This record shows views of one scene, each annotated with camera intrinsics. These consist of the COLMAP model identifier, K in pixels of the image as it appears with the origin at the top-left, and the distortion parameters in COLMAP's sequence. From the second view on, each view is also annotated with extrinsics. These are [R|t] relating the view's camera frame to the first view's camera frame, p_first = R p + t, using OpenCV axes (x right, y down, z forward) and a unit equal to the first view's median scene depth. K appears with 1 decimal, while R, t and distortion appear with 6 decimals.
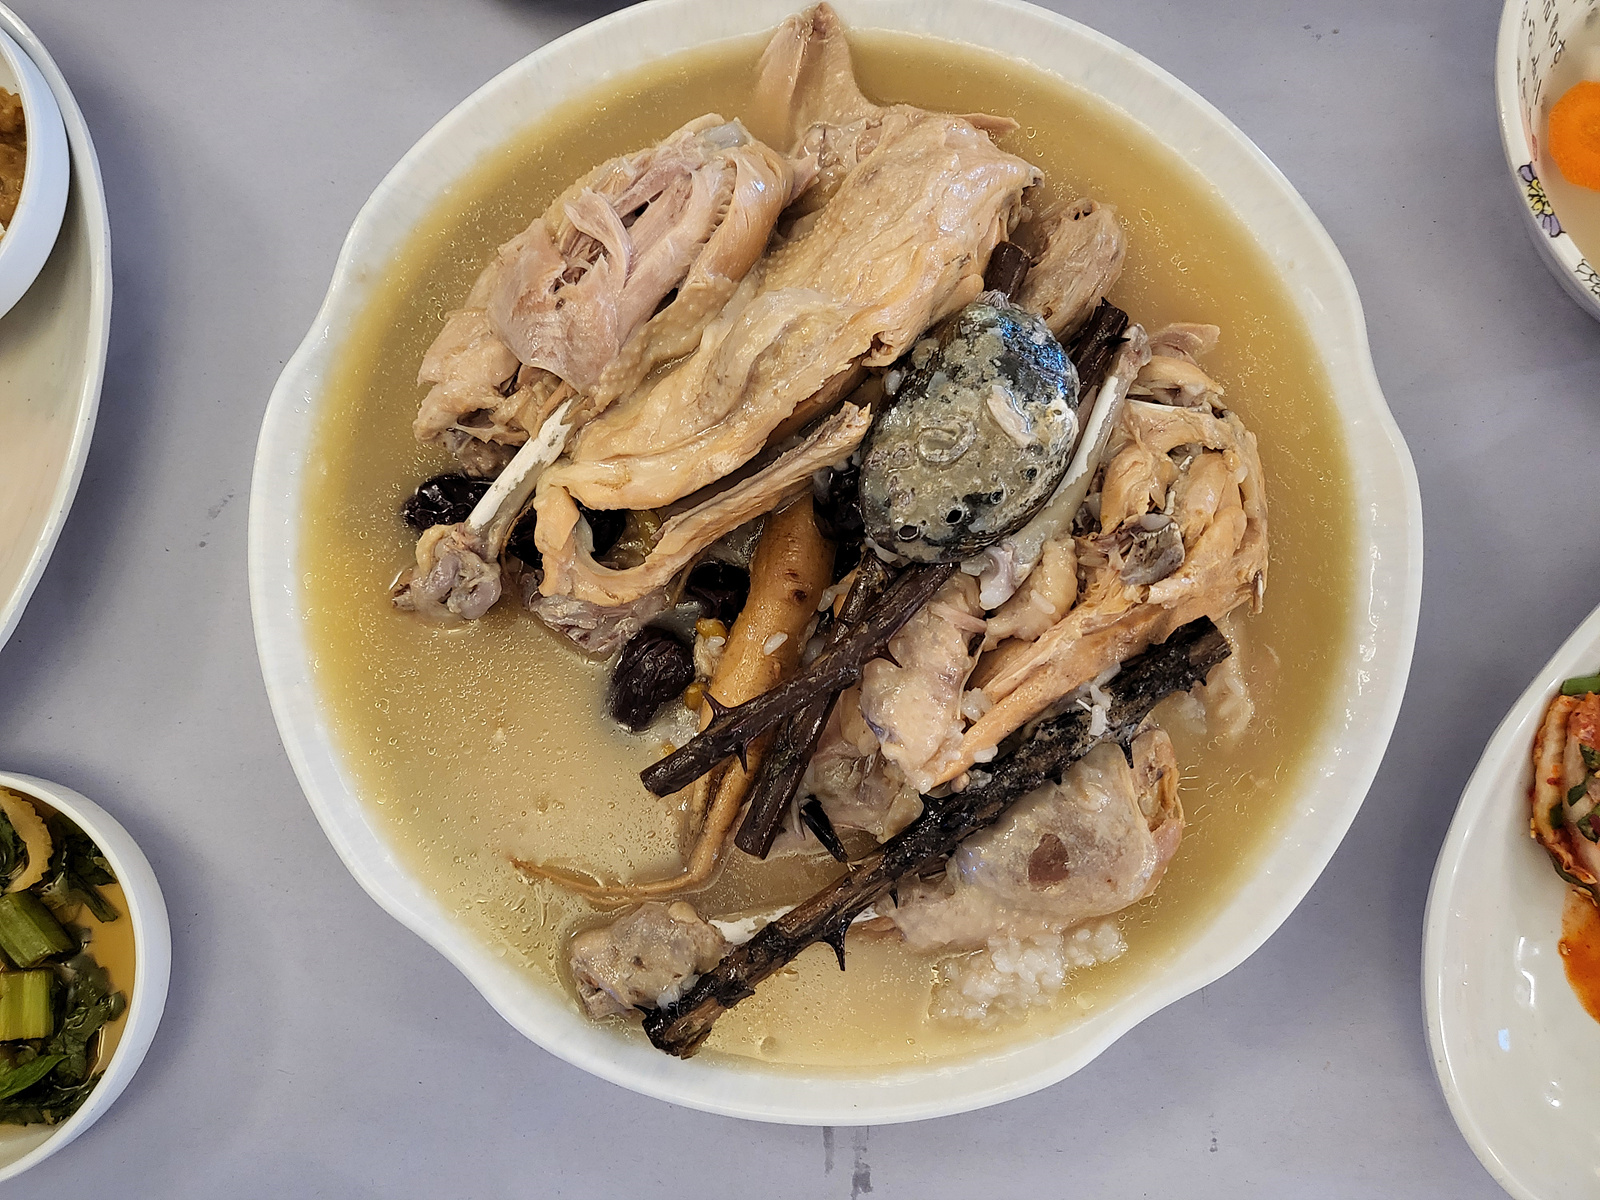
lens RADIAL K [[1194.1, 0, 776.4], [0, 1194.1, 598.6], [0, 0, 1]] dist [0.001576, 0.002248]
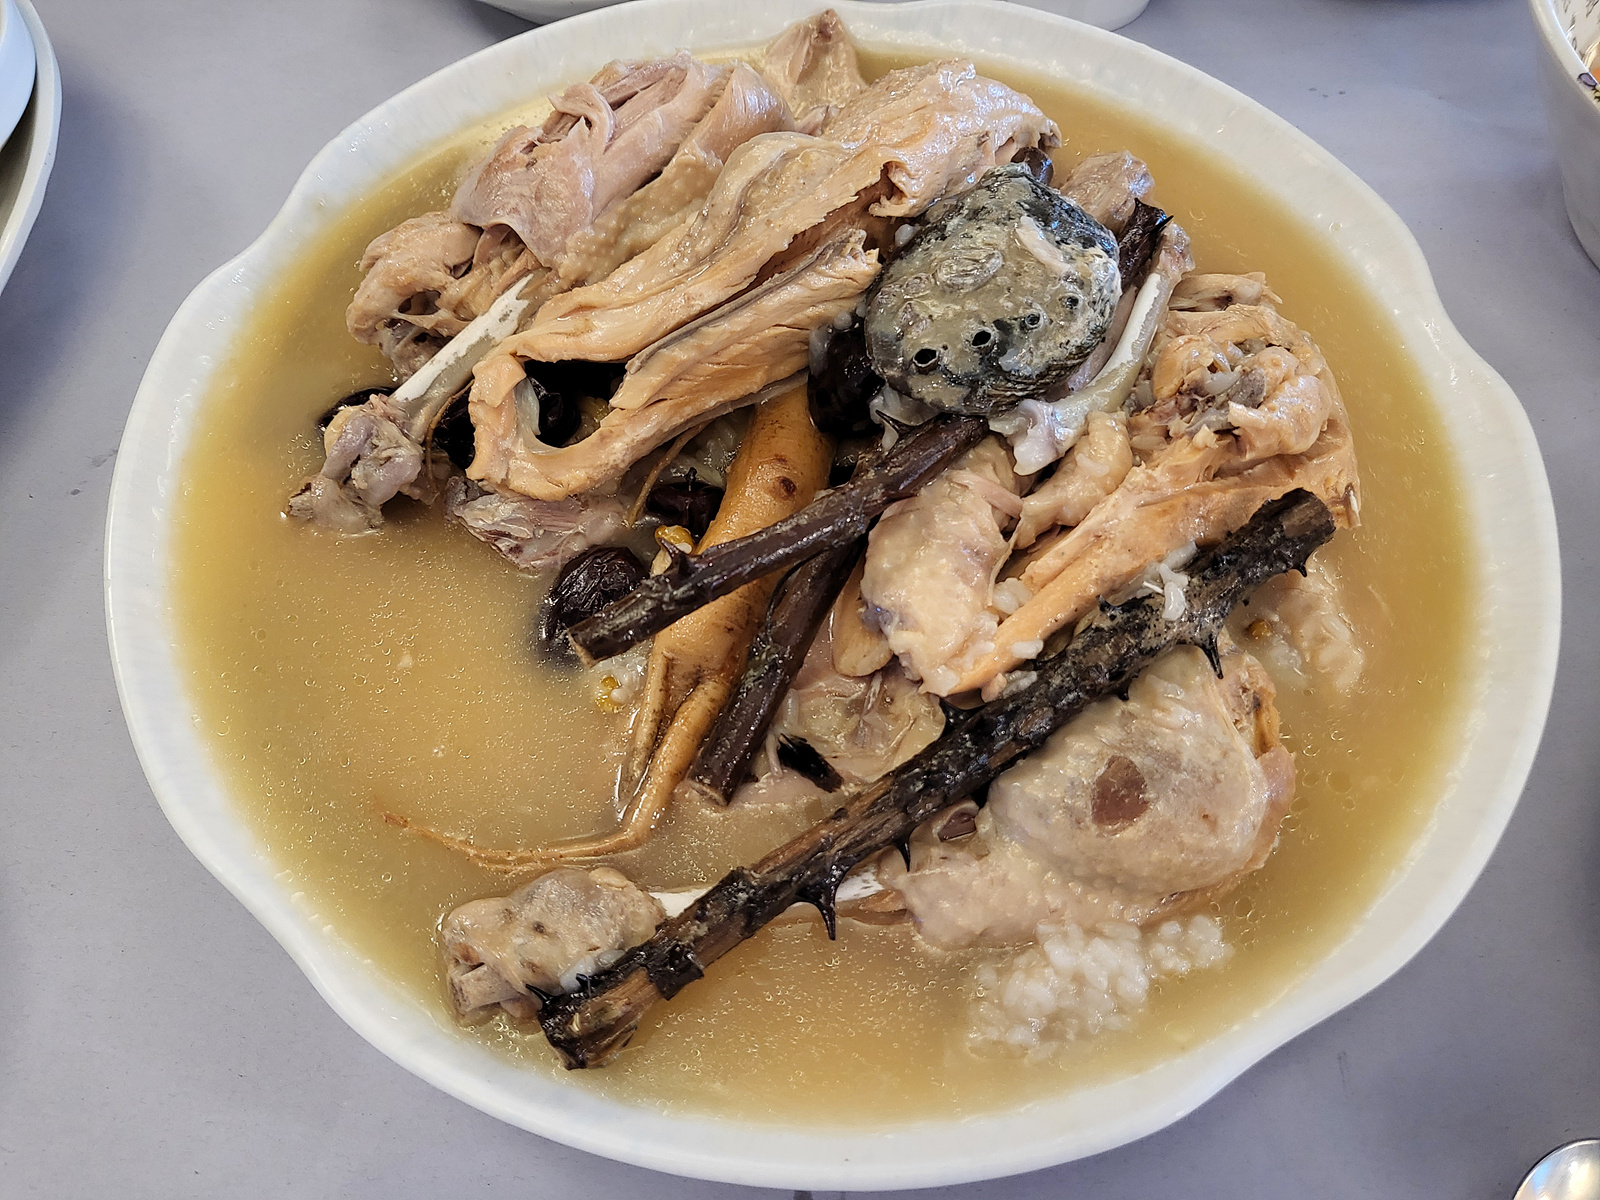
lens RADIAL K [[1202.5, 0, 758.0], [0, 1202.5, 630.2], [0, 0, 1]] dist [-0.038316, 0.093044]
pose [[0.998978, 0.045186, -0.001077, 0.005063], [-0.042614, 0.933641, -0.355666, 0.386740], [-0.015065, 0.355348, 0.934613, 0.281321]]
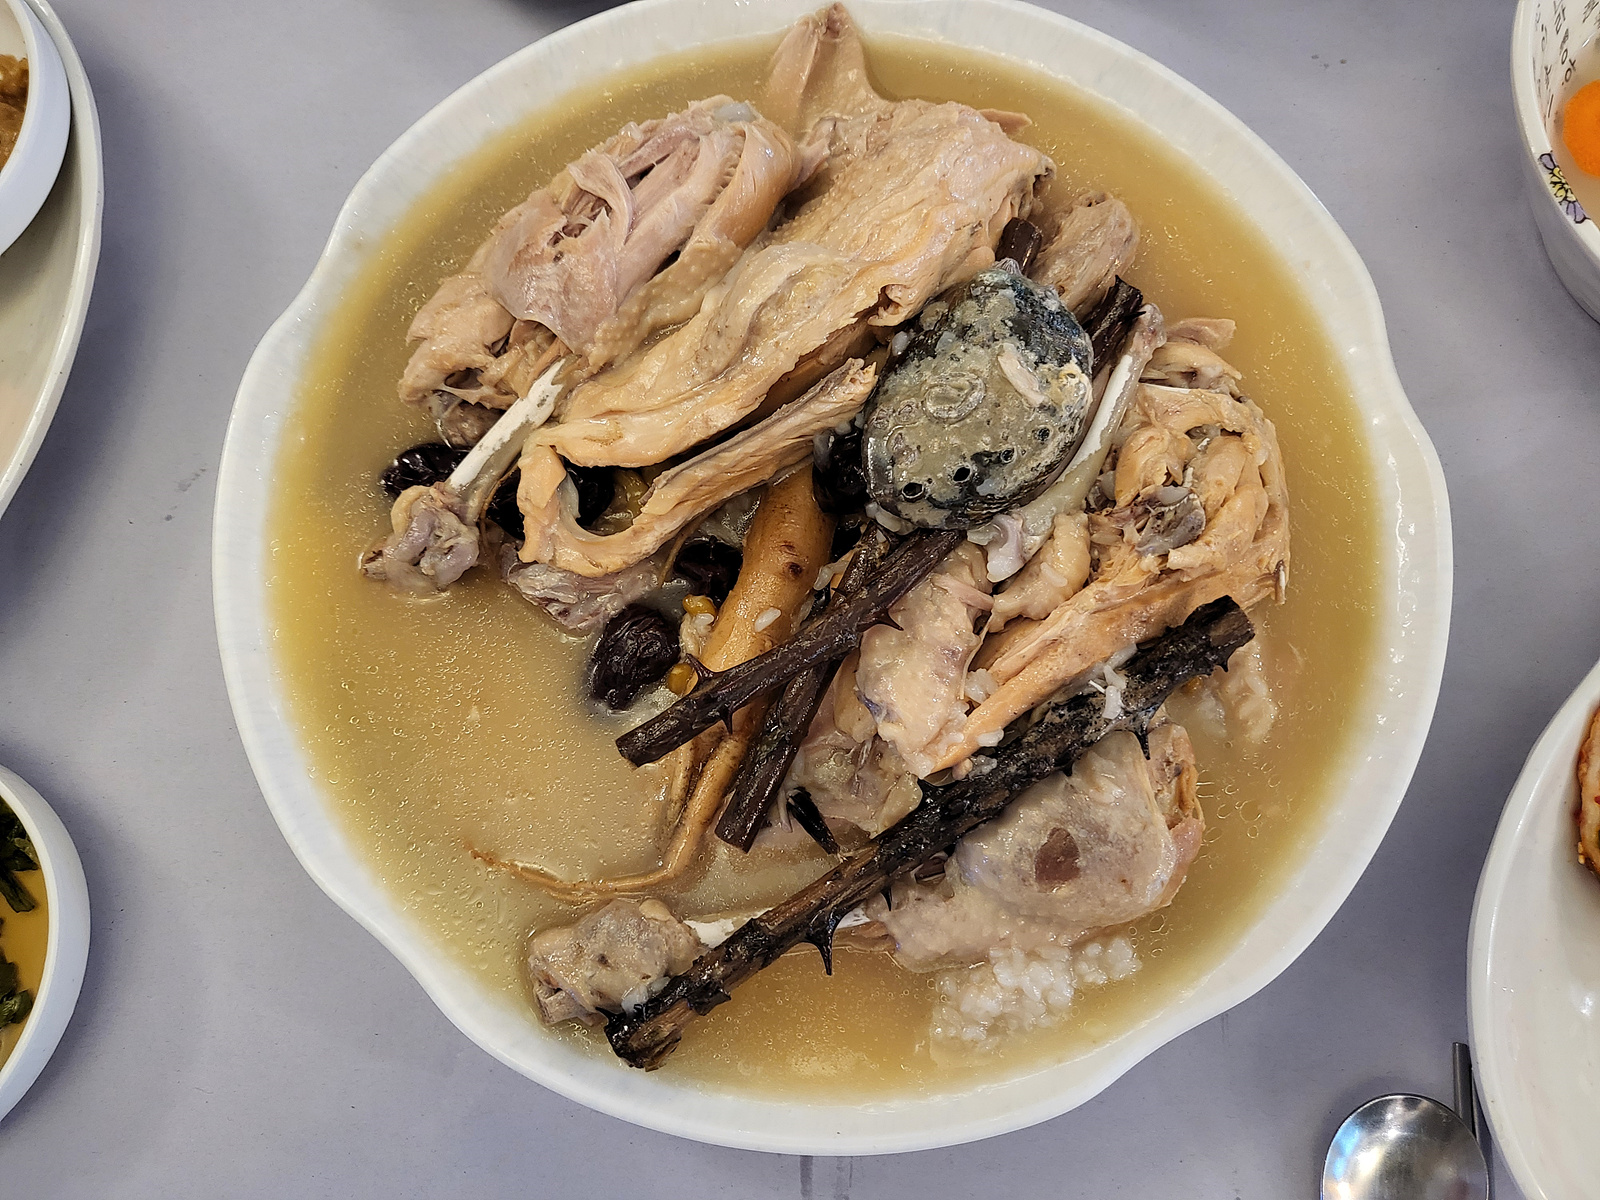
lens RADIAL K [[1194.1, 0, 776.4], [0, 1194.1, 598.6], [0, 0, 1]] dist [0.001576, 0.002248]
pose [[0.999326, 0.036264, 0.005701, 0.000280], [-0.035335, 0.992333, -0.118433, 0.135230], [-0.009952, 0.118152, 0.992946, 0.068665]]
